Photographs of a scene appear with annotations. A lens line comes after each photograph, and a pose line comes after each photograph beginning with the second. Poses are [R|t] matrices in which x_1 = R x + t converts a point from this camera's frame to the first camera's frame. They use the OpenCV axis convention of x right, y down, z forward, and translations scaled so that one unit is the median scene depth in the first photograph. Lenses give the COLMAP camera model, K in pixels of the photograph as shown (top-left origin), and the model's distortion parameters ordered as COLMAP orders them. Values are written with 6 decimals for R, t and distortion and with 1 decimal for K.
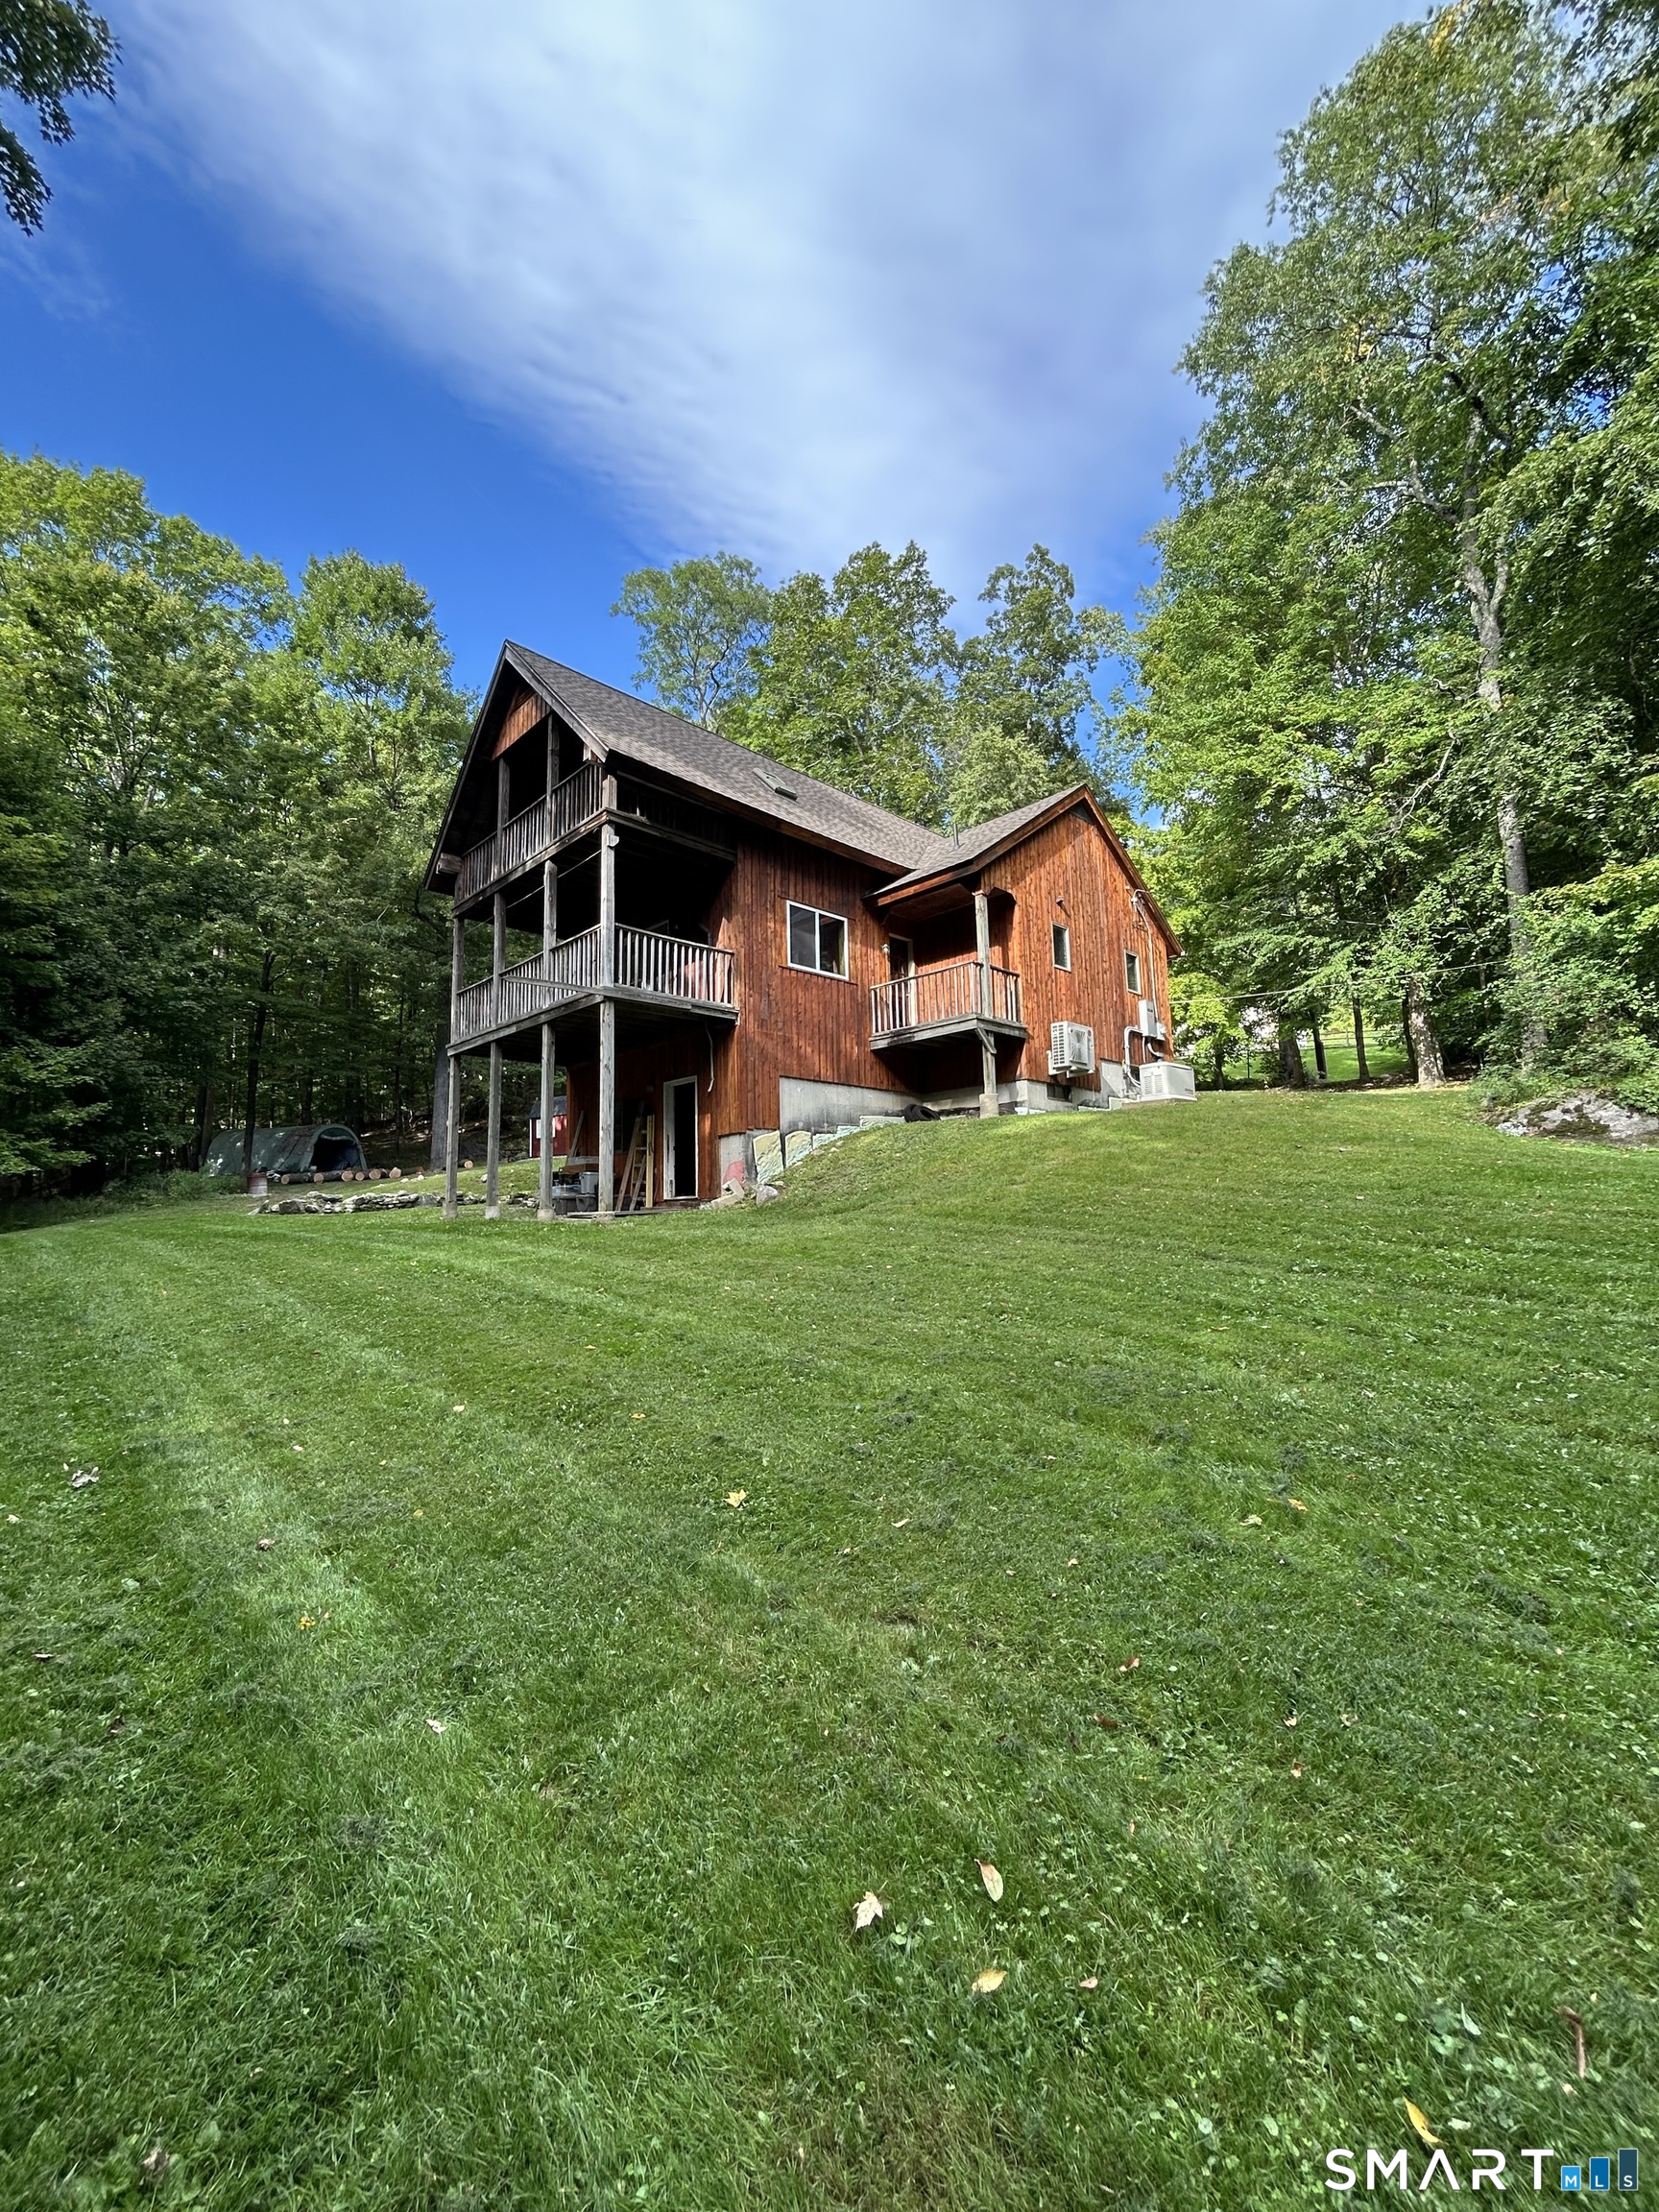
lens RADIAL K [[902.8, 0, 823.1], [0, 902.8, 1091.0], [0, 0, 1]] dist [-0.001958, -0.000018]
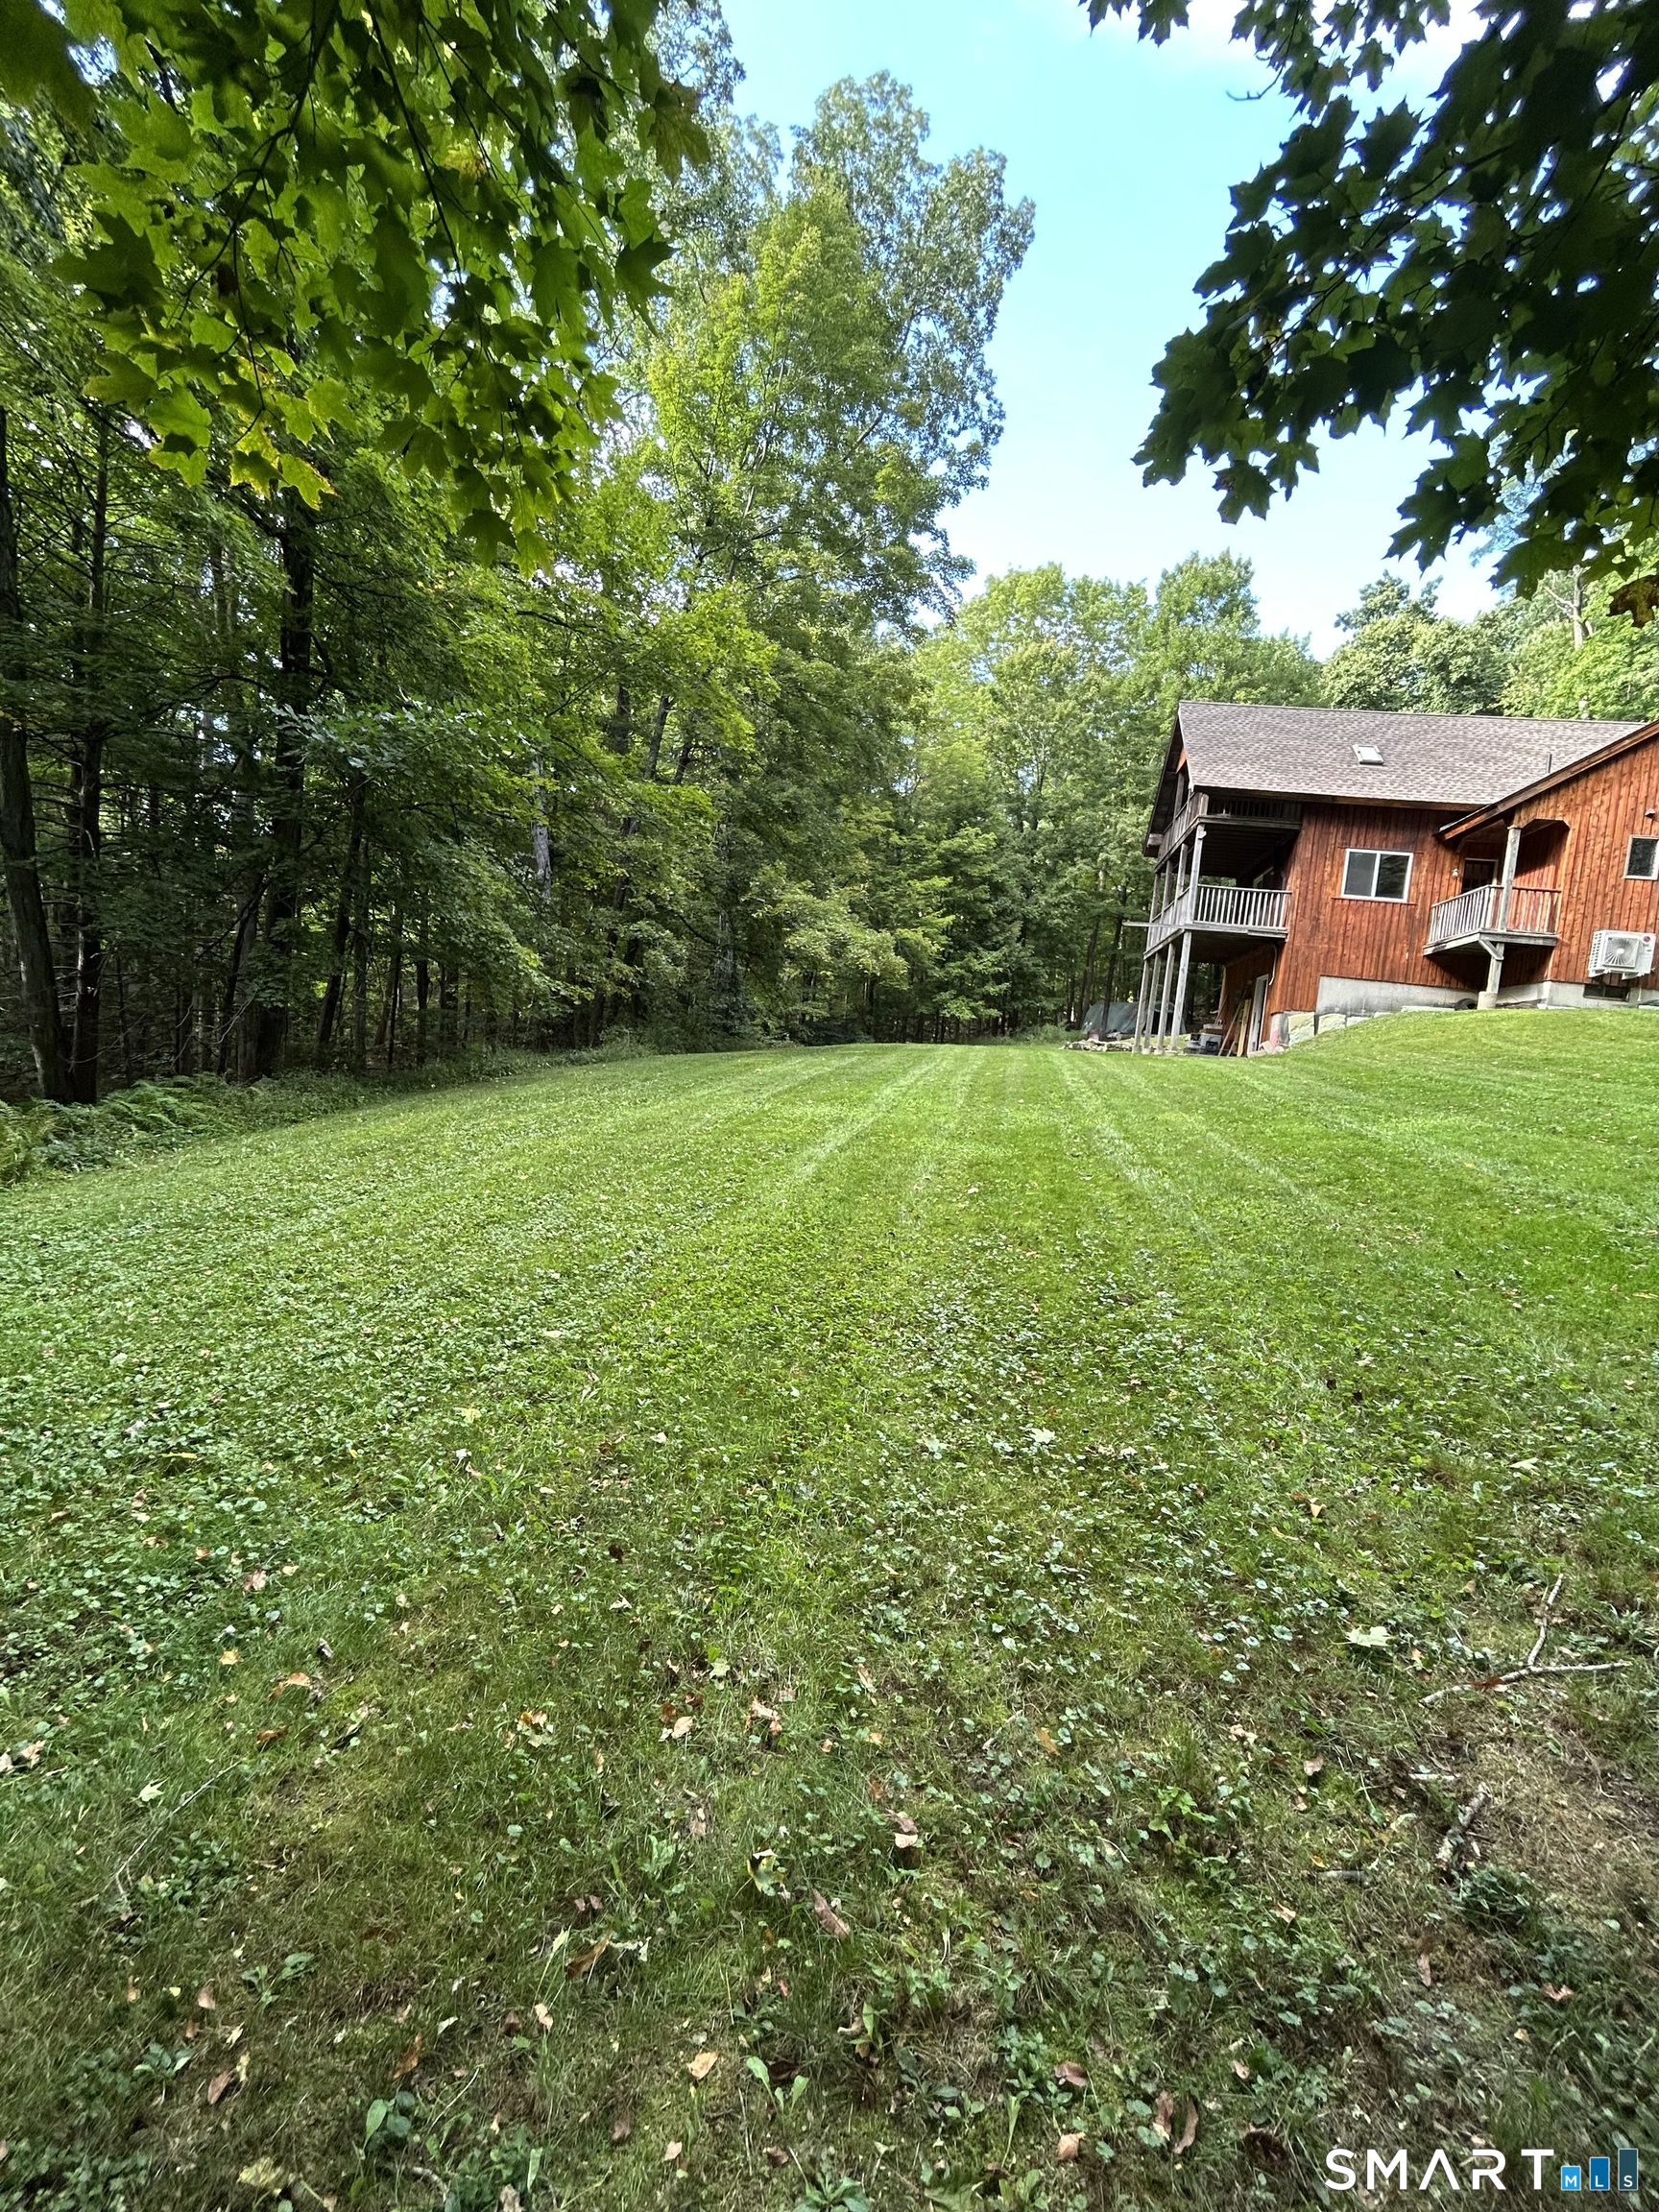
lens RADIAL K [[902.8, 0, 831.6], [0, 902.8, 1104.7], [0, 0, 1]] dist [-0.001958, -0.000018]
pose [[0.590758, 0.127978, -0.796634, 0.629268], [-0.009640, 0.988390, 0.151634, -0.022052], [0.806791, -0.081900, 0.585133, -0.484739]]
